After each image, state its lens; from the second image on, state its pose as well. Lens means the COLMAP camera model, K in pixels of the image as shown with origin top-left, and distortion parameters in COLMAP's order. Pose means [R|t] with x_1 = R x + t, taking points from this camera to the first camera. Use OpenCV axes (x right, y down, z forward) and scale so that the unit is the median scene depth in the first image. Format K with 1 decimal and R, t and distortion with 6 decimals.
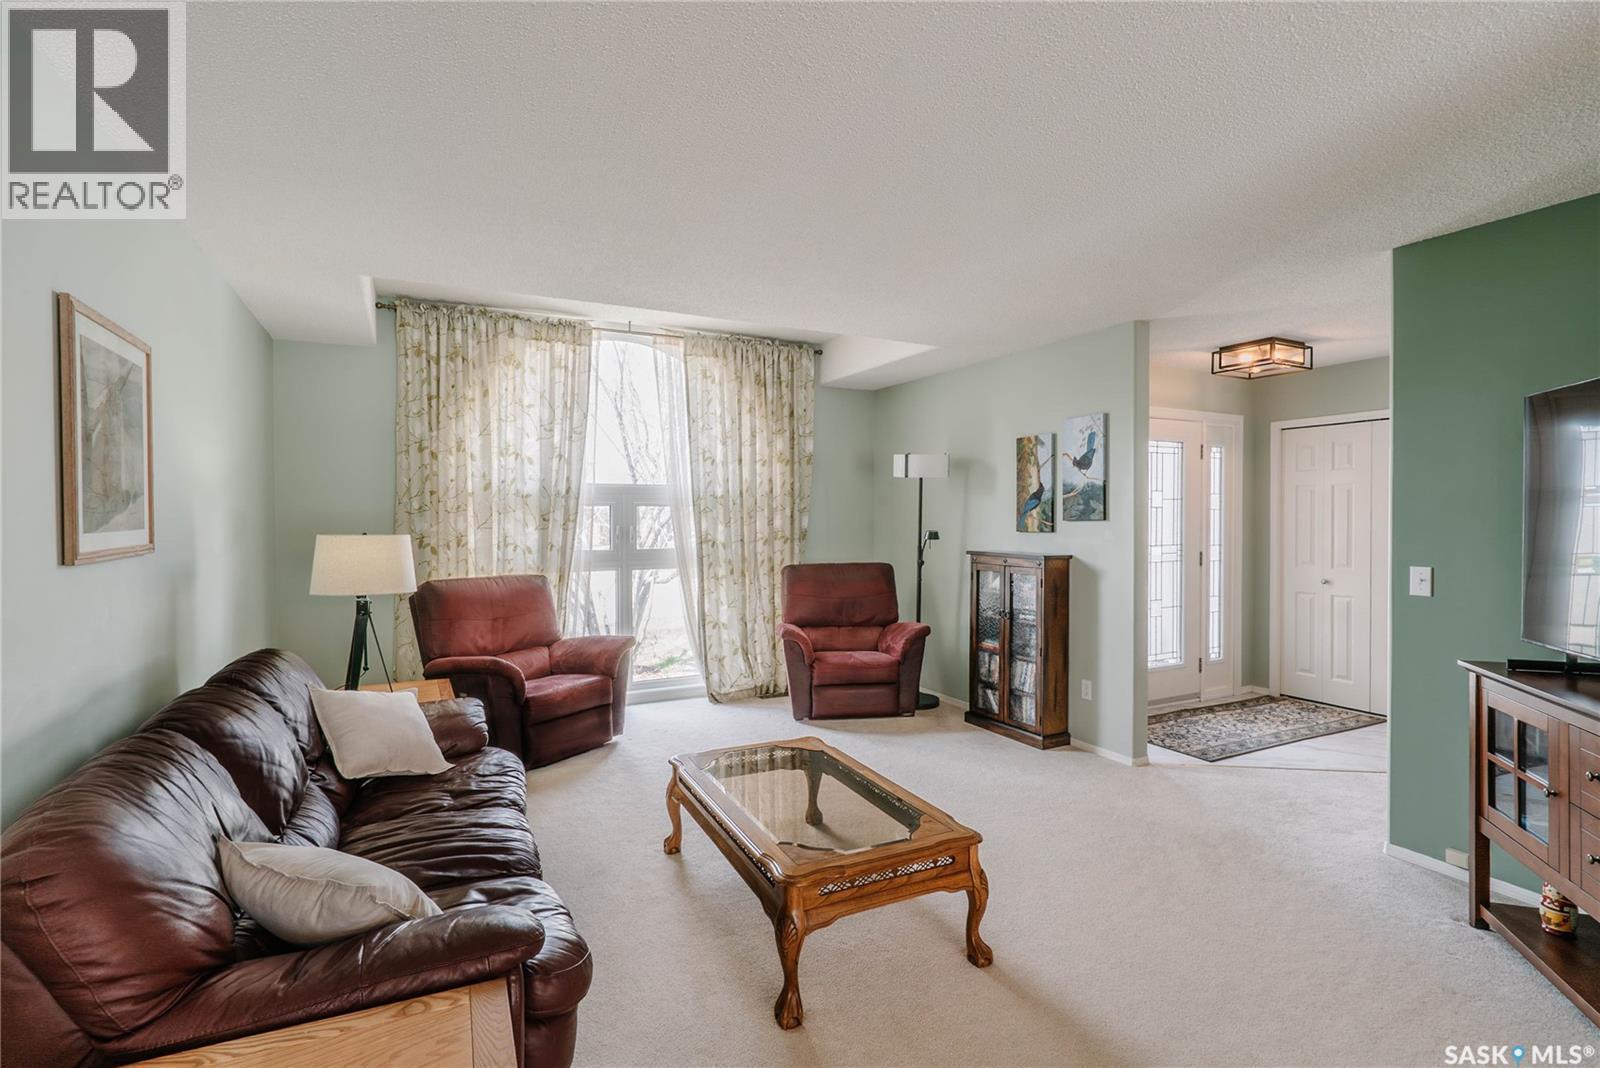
lens RADIAL K [[743.8, 0, 786.3], [0, 743.8, 528.0], [0, 0, 1]] dist [-0.000911, -0.000068]
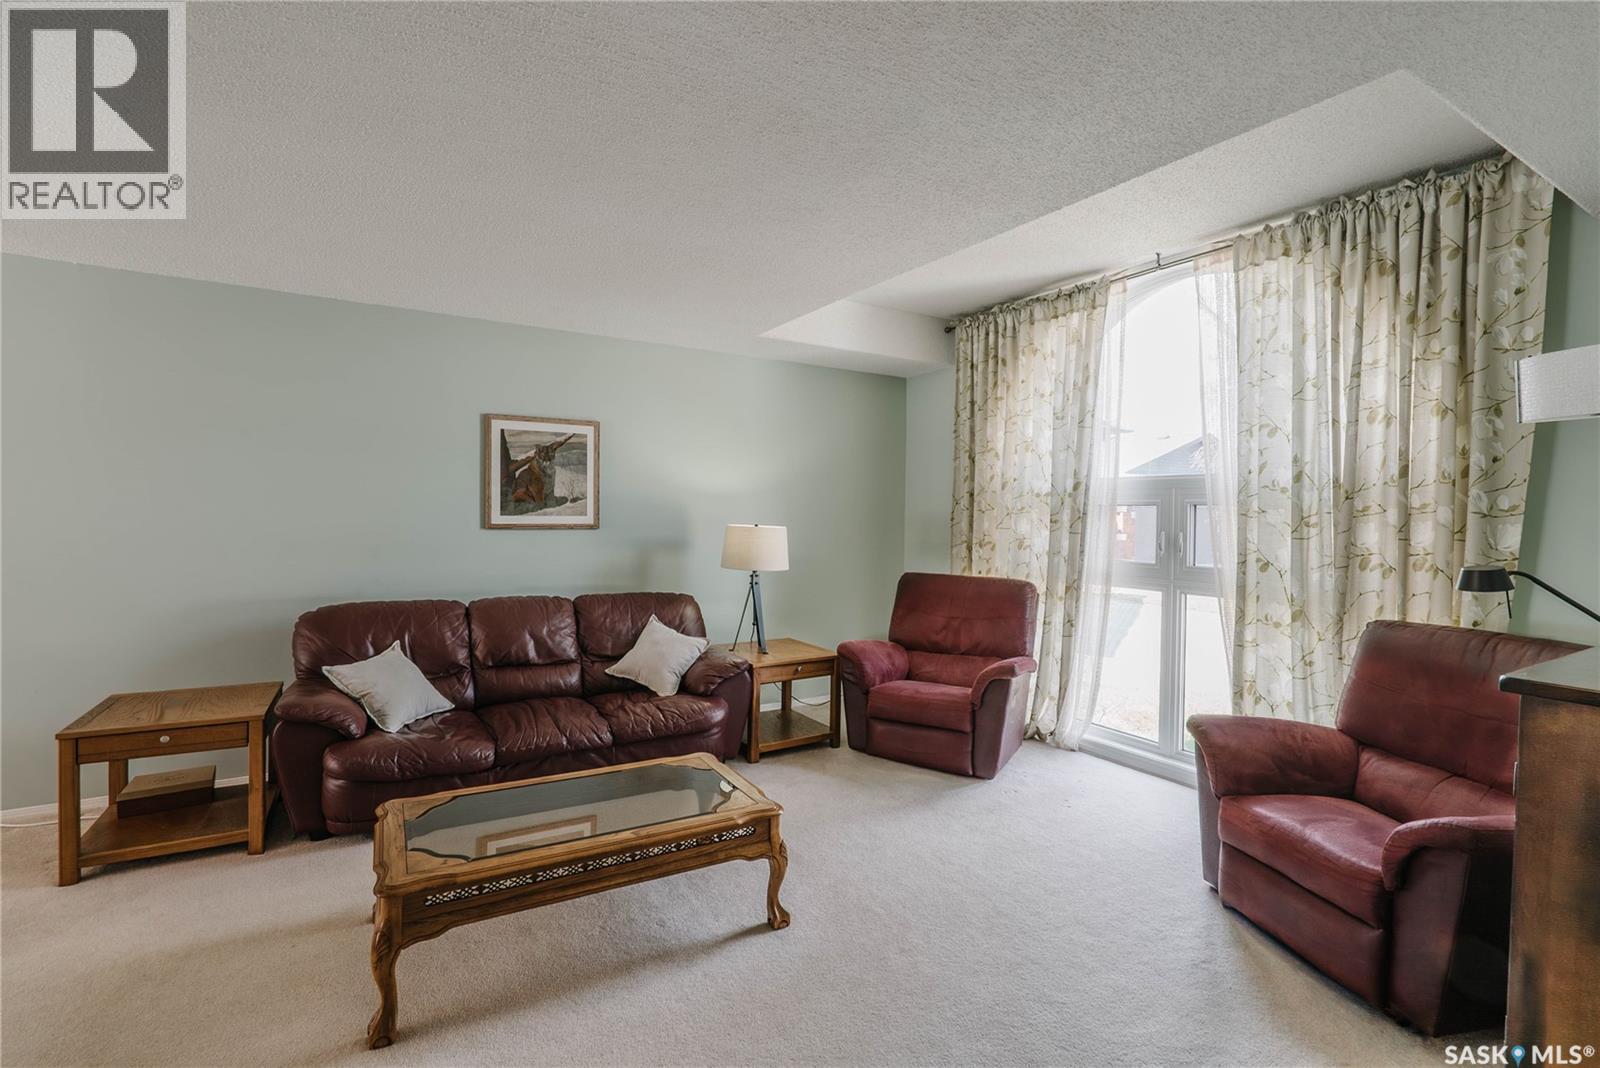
lens RADIAL K [[743.8, 0, 786.3], [0, 743.8, 528.0], [0, 0, 1]] dist [-0.000911, -0.000068]
pose [[0.082642, 0.021385, -0.996350, 0.482229], [-0.031461, 0.999327, 0.018840, -0.009155], [0.996083, 0.029789, 0.083259, 0.566620]]
